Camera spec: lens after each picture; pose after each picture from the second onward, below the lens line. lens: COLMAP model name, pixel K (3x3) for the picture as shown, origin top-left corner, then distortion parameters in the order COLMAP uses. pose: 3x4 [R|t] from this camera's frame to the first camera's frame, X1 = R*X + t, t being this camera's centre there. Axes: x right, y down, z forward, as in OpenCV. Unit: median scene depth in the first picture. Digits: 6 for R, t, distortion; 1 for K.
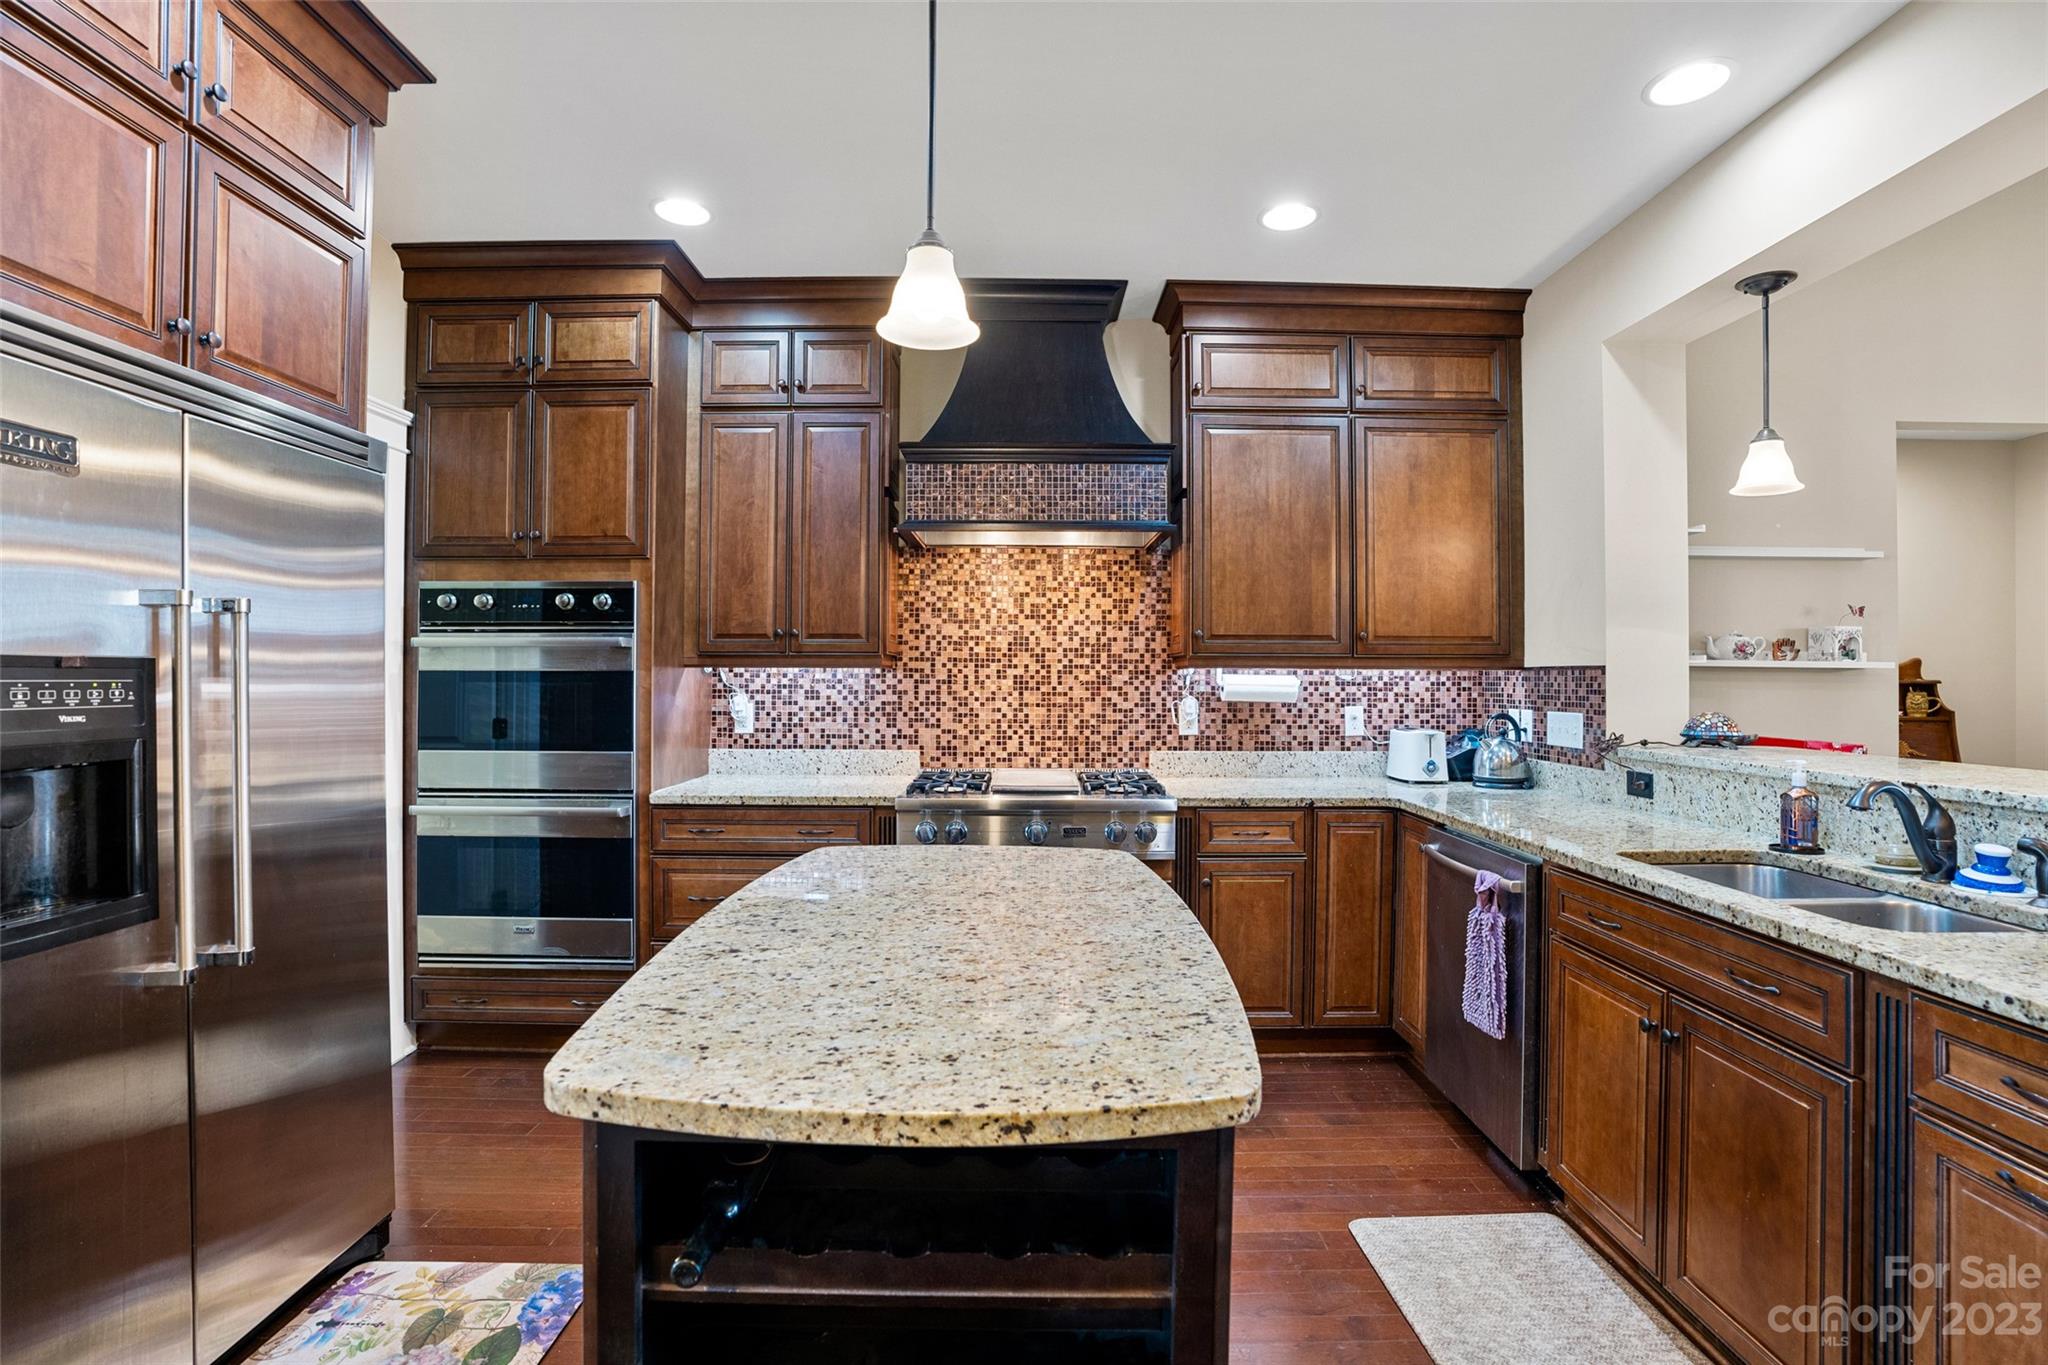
lens RADIAL K [[958.0, 0, 1026.3], [0, 958.0, 669.4], [0, 0, 1]] dist [-0.066334, 0.024552]
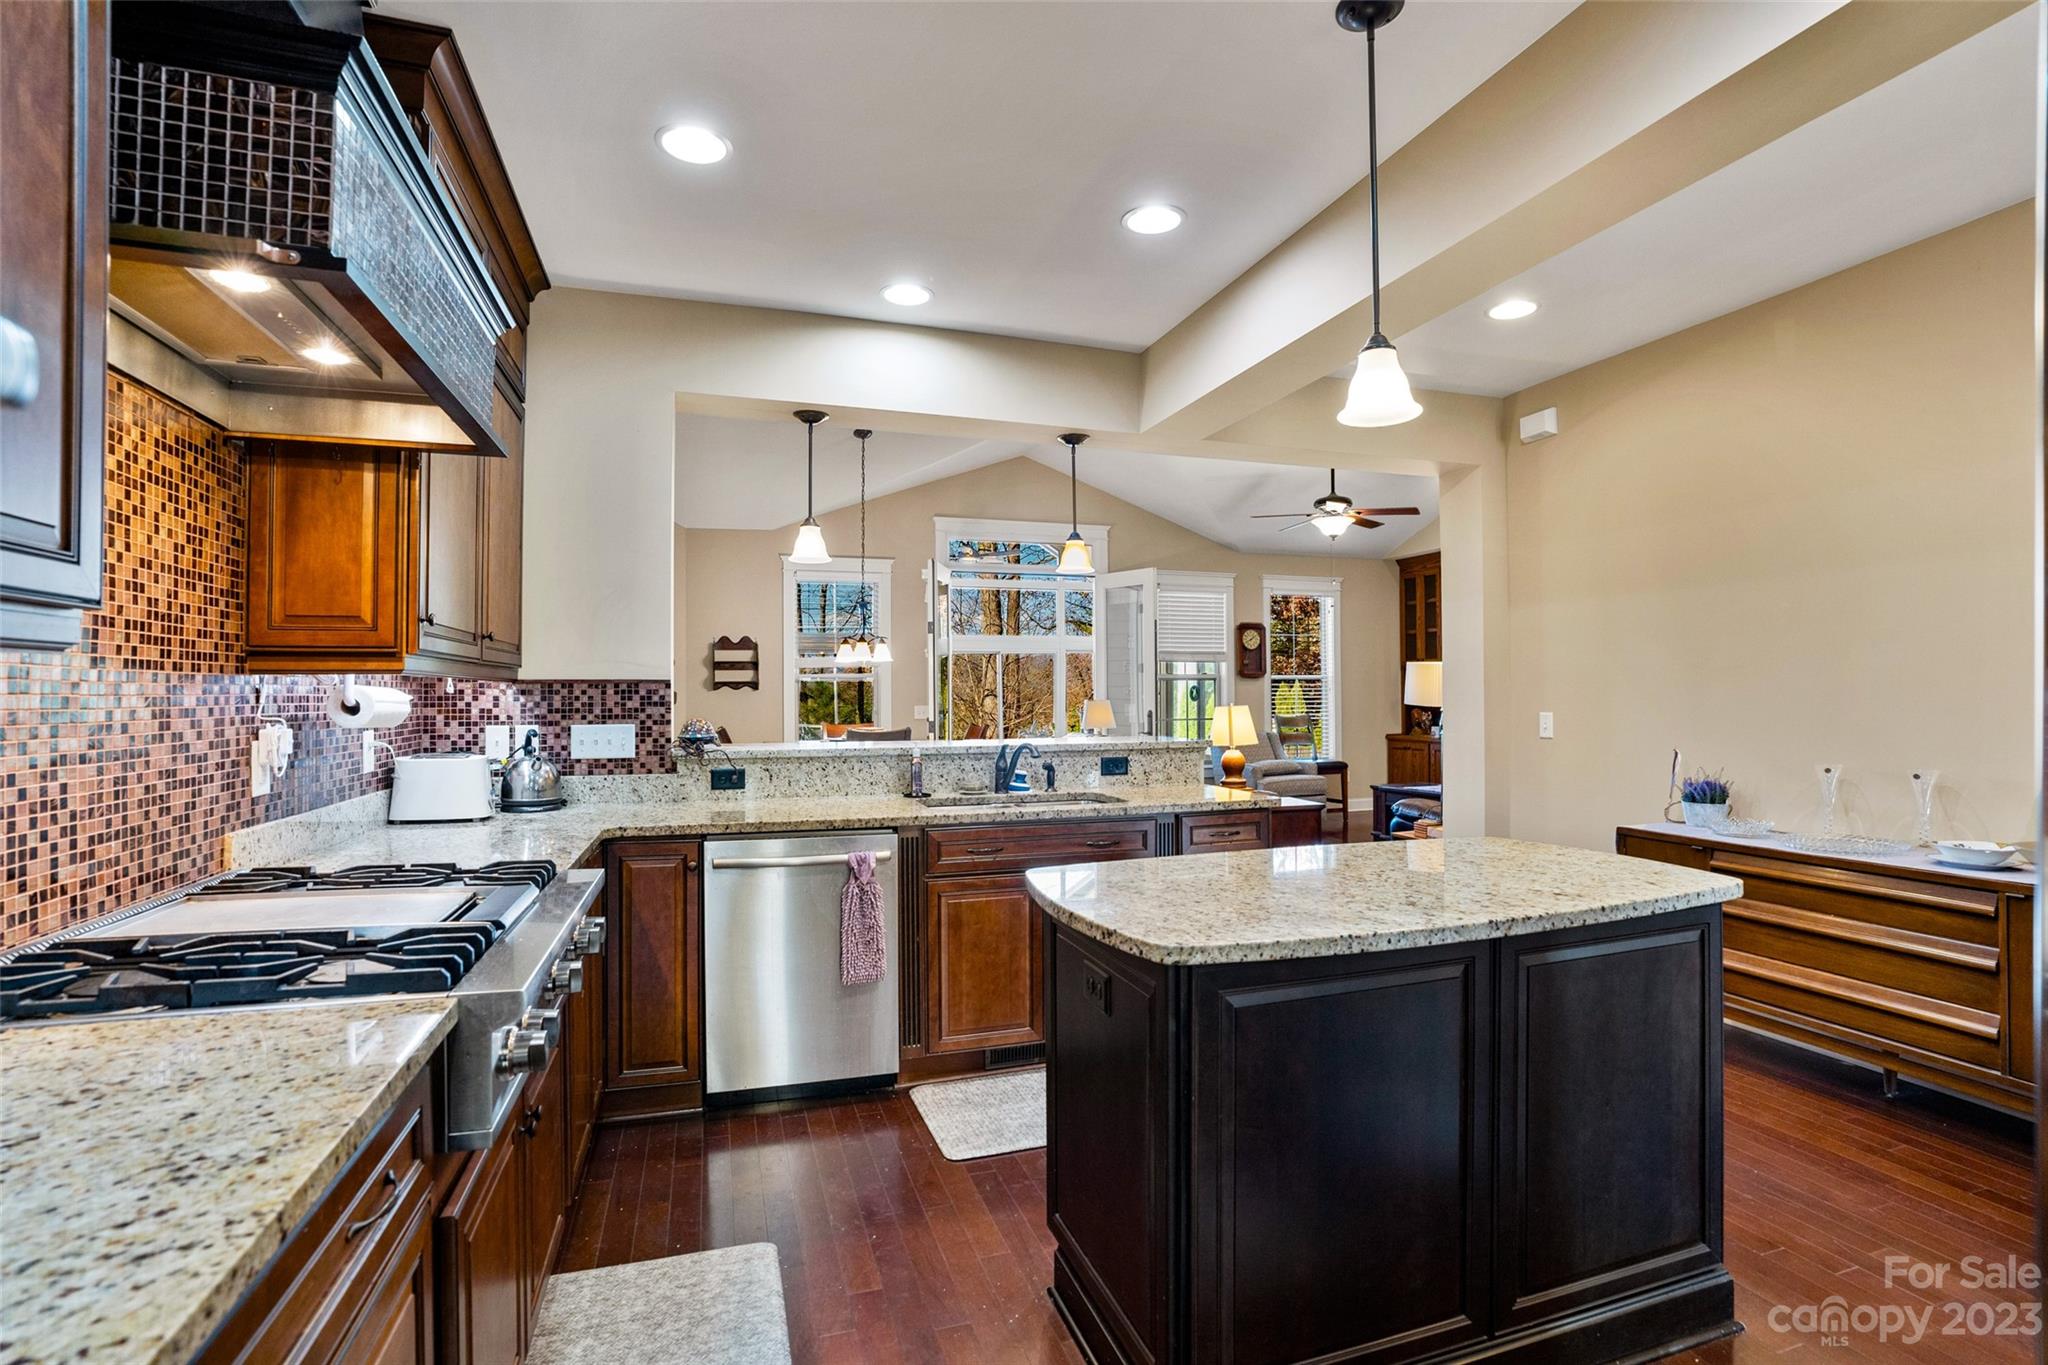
lens RADIAL K [[947.7, 0, 1024.0], [0, 947.7, 682.5], [0, 0, 1]] dist [-0.046708, 0.000468]
pose [[-0.302389, 0.008884, 0.953143, -0.541065], [-0.007654, 0.999902, -0.011748, 0.008371], [-0.953154, -0.010848, -0.302292, 0.873369]]
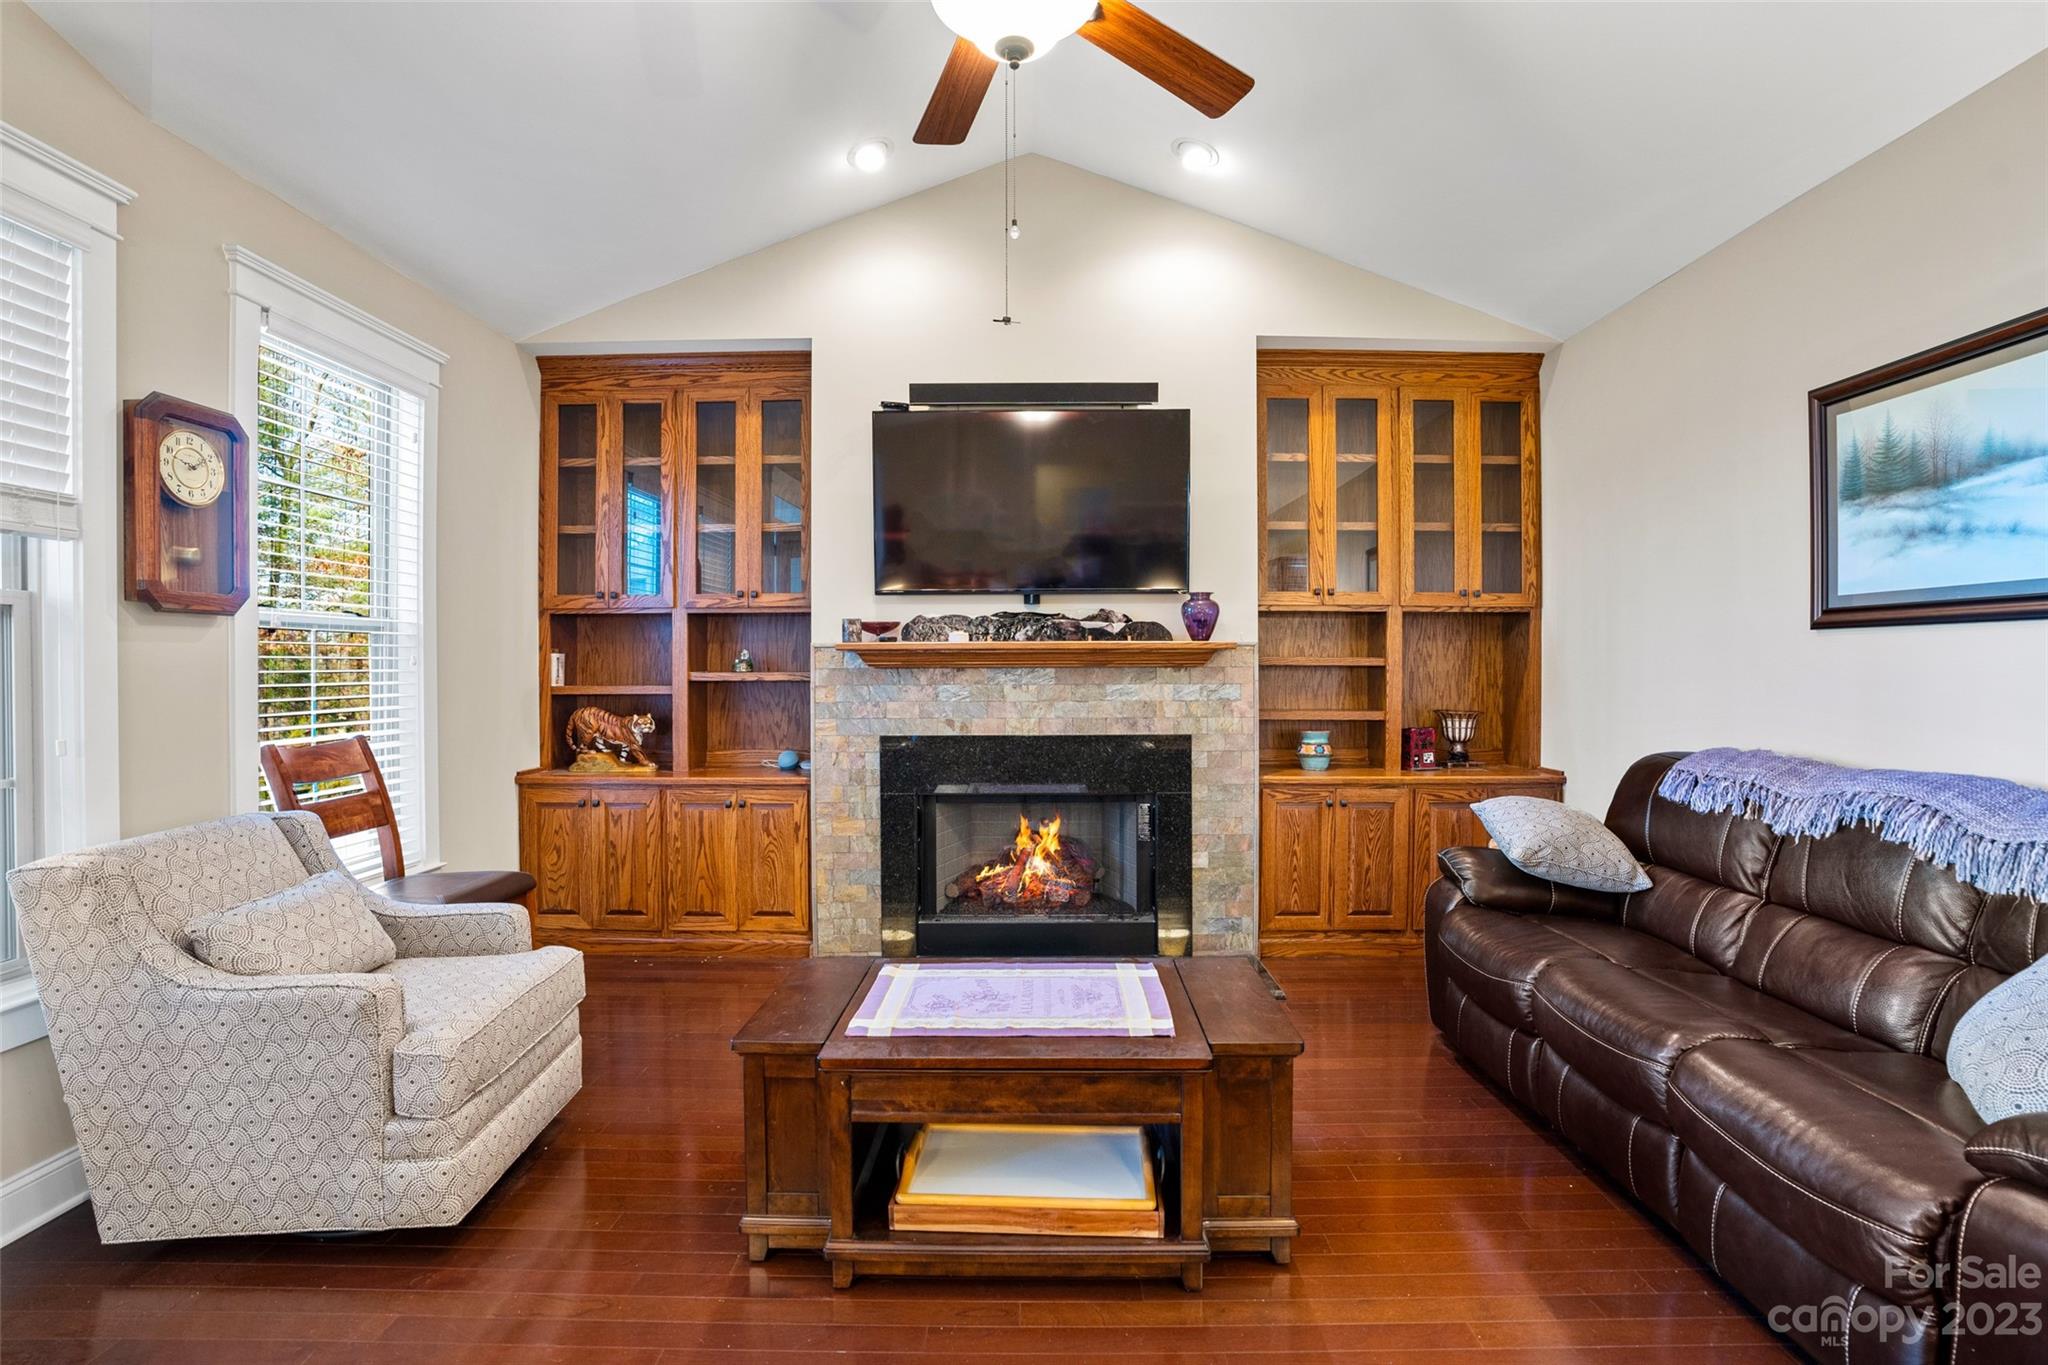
lens RADIAL K [[964.8, 0, 1037.5], [0, 964.8, 673.1], [0, 0, 1]] dist [-0.071147, 0.026419]
pose [[-0.999903, -0.005213, 0.012895, 1.390963], [-0.005289, 0.999969, -0.005863, 0.003262], [-0.012864, -0.005931, -0.999900, 0.039597]]
